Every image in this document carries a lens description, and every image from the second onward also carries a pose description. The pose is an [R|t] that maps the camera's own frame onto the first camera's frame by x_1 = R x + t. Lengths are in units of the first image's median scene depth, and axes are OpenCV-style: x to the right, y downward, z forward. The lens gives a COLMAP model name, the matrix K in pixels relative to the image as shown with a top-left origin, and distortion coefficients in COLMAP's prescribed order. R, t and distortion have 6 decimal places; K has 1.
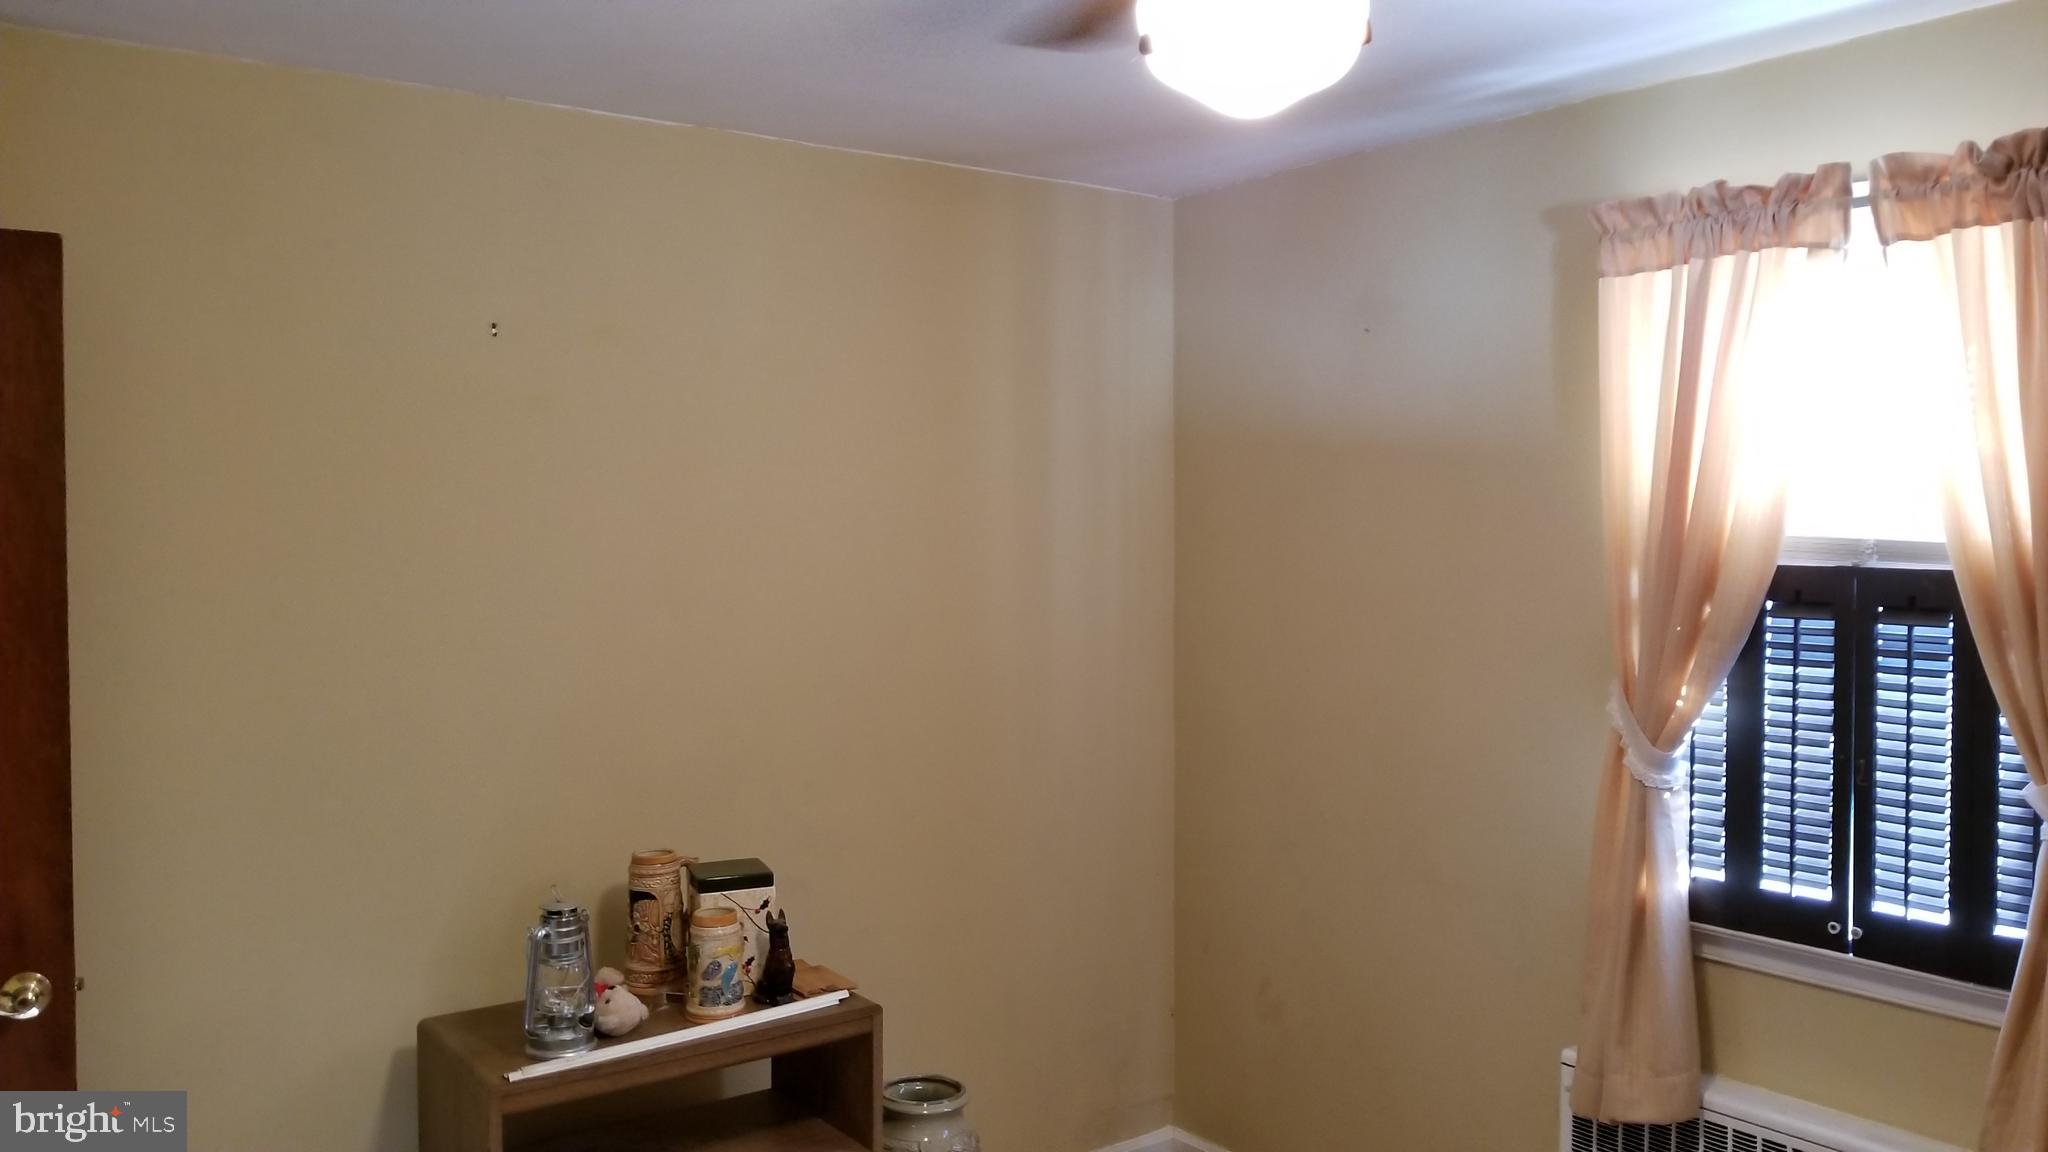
lens RADIAL K [[1615.9, 0, 1023.9], [0, 1615.9, 577.7], [0, 0, 1]] dist [-0.013439, -0.000784]
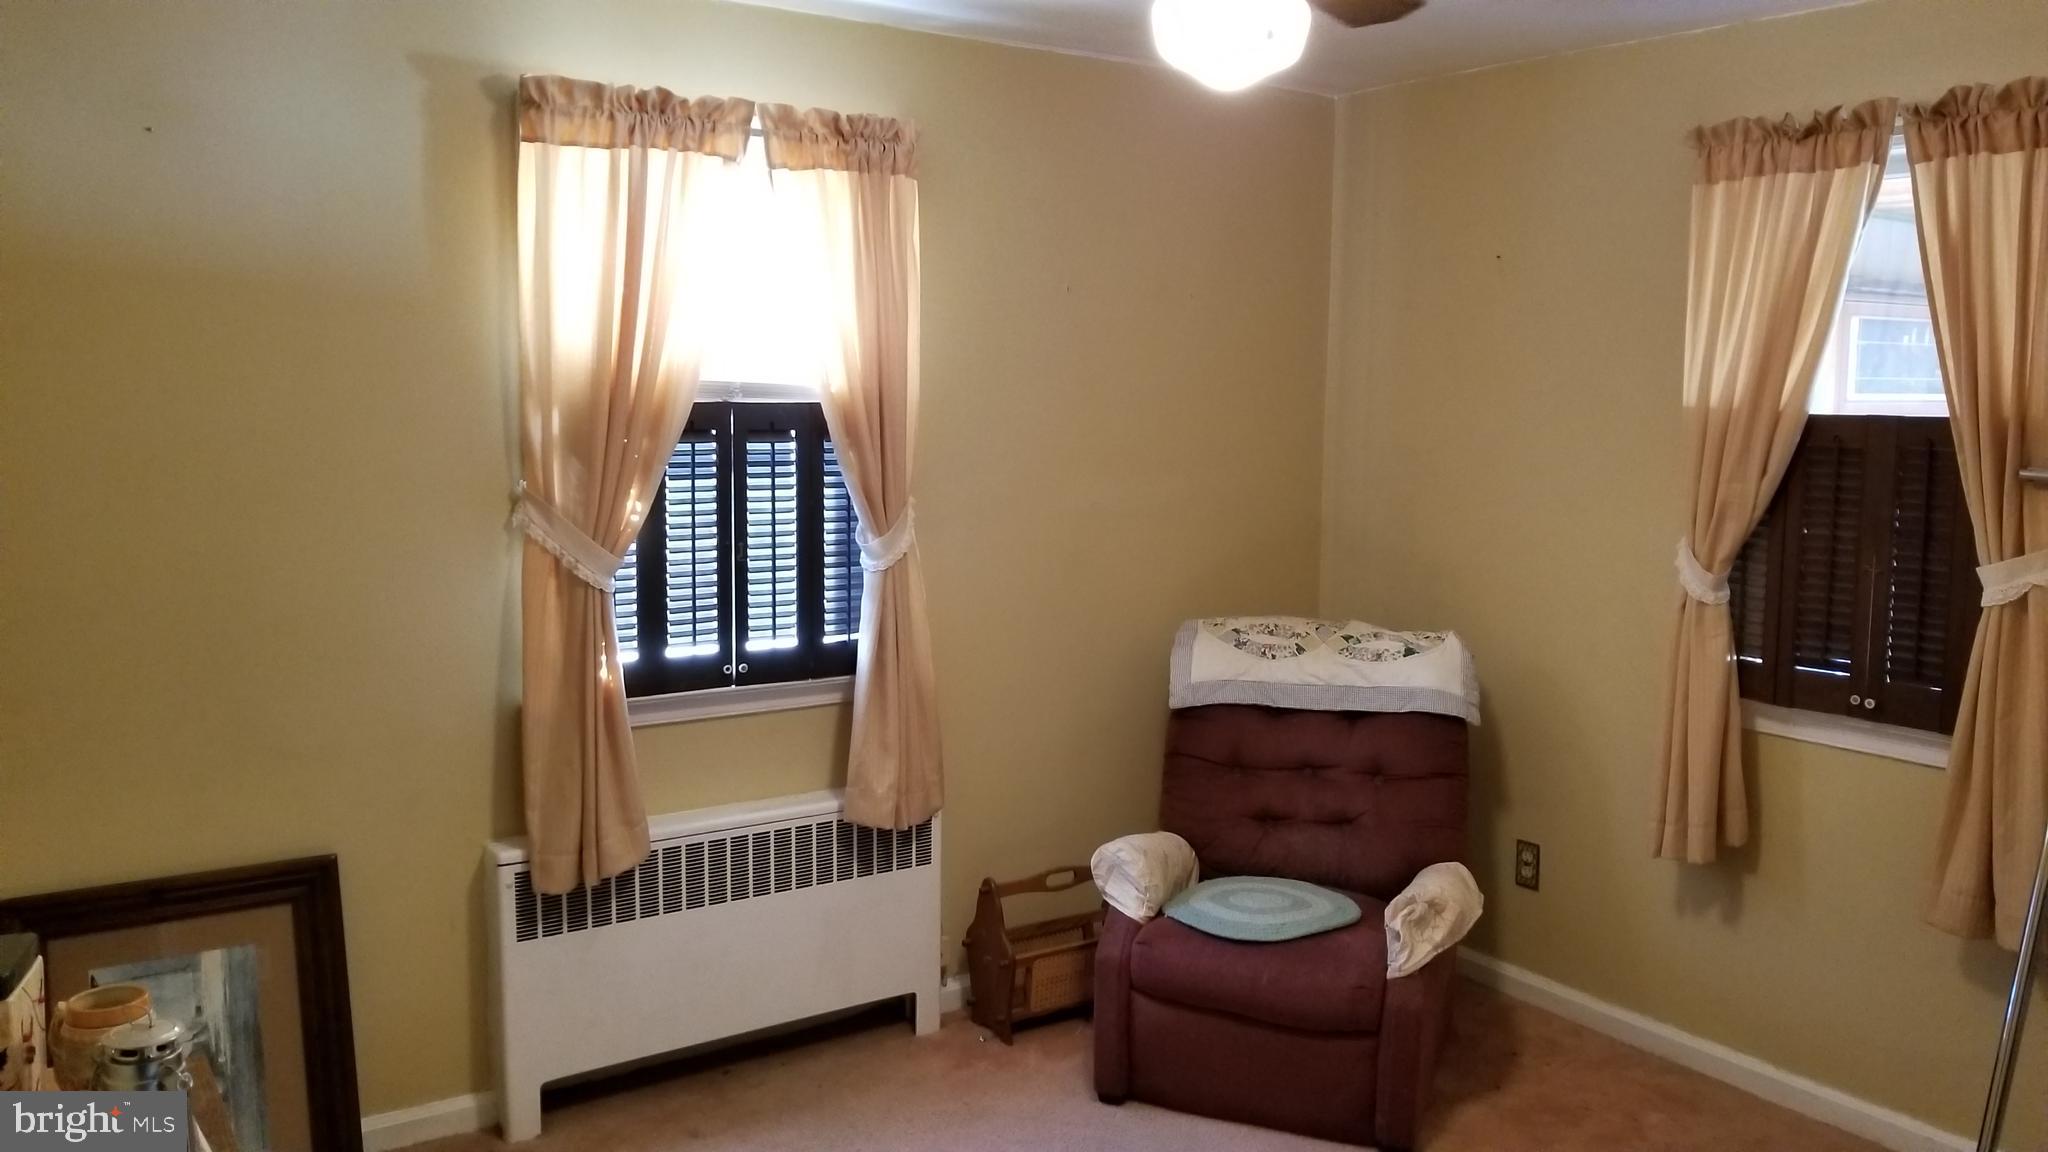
lens RADIAL K [[1615.9, 0, 1022.4], [0, 1615.9, 570.0], [0, 0, 1]] dist [-0.013439, -0.000784]
pose [[0.029527, -0.111693, 0.993304, -0.848516], [0.027140, 0.993461, 0.110903, -0.010524], [-0.999195, 0.023683, 0.032366, 0.718077]]
